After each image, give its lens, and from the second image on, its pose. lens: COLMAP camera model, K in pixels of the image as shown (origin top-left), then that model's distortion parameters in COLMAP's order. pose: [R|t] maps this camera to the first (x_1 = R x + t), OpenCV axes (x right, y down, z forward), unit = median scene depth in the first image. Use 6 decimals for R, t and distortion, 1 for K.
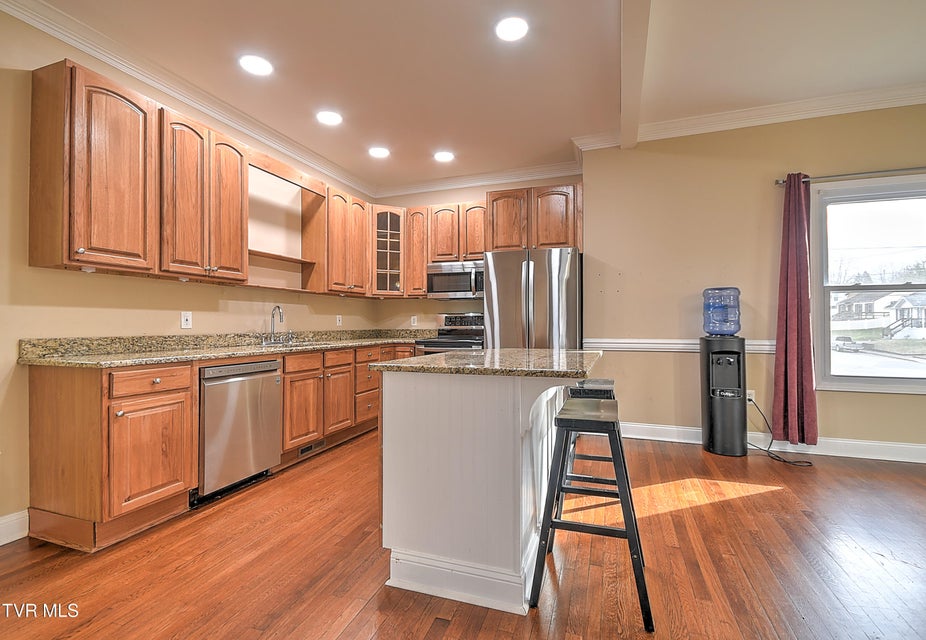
lens RADIAL K [[431.1, 0, 463.5], [0, 431.1, 319.5], [0, 0, 1]] dist [0.001300, 0.001495]
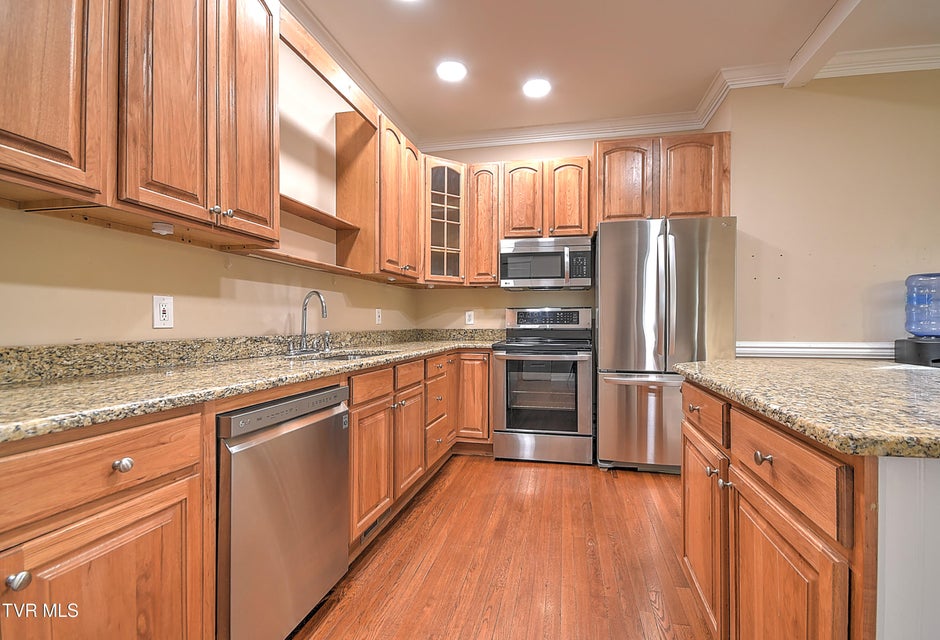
lens RADIAL K [[416.6, 0, 470.0], [0, 416.6, 322.4], [0, 0, 1]] dist [0.006741, -0.007030]
pose [[0.989962, 0.002091, 0.141319, -0.300881], [-0.003162, 0.999968, 0.007355, 0.008060], [-0.141299, -0.007728, 0.989937, 0.388006]]
